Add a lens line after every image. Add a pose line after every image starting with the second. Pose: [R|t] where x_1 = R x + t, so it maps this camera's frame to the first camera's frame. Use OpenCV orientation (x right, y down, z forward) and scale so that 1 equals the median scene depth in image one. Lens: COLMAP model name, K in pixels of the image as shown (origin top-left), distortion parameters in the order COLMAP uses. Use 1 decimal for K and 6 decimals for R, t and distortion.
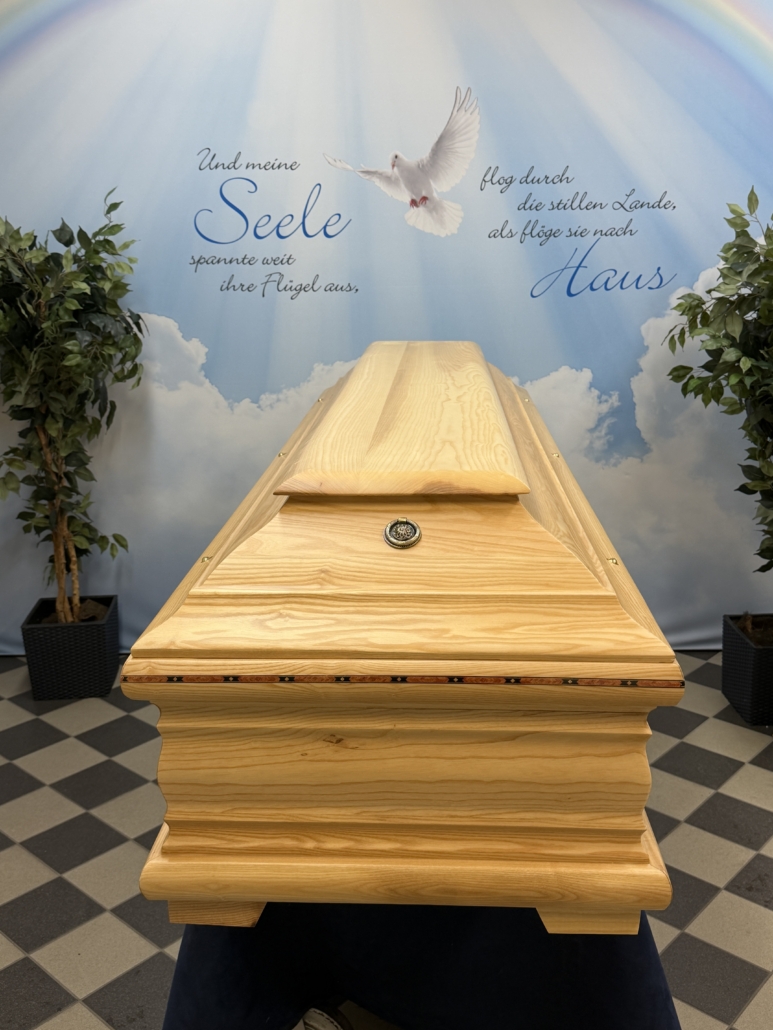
lens RADIAL K [[1018.1, 0, 383.6], [0, 1018.1, 535.9], [0, 0, 1]] dist [0.185405, -0.477043]
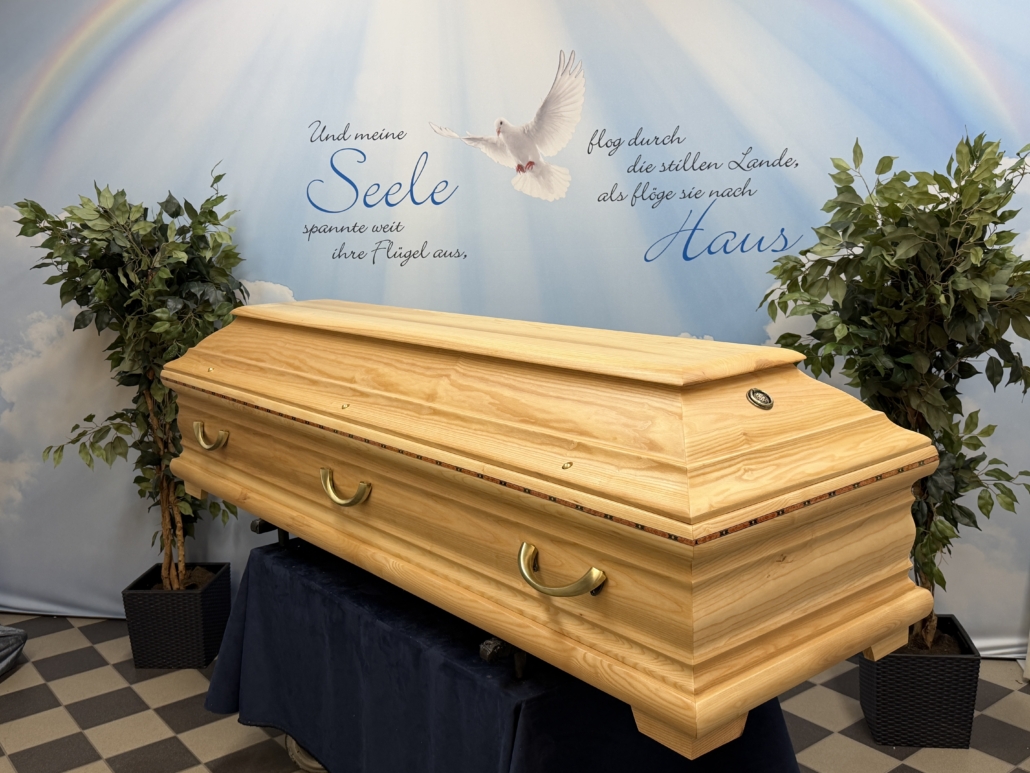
lens RADIAL K [[1015.3, 0, 513.3], [0, 1015.3, 400.3], [0, 0, 1]] dist [0.179571, -0.480610]
pose [[0.985126, 0.011996, -0.171414, 0.191780], [-0.028763, 0.994998, -0.095667, -0.011707], [0.169409, 0.099174, 0.980543, 0.072823]]
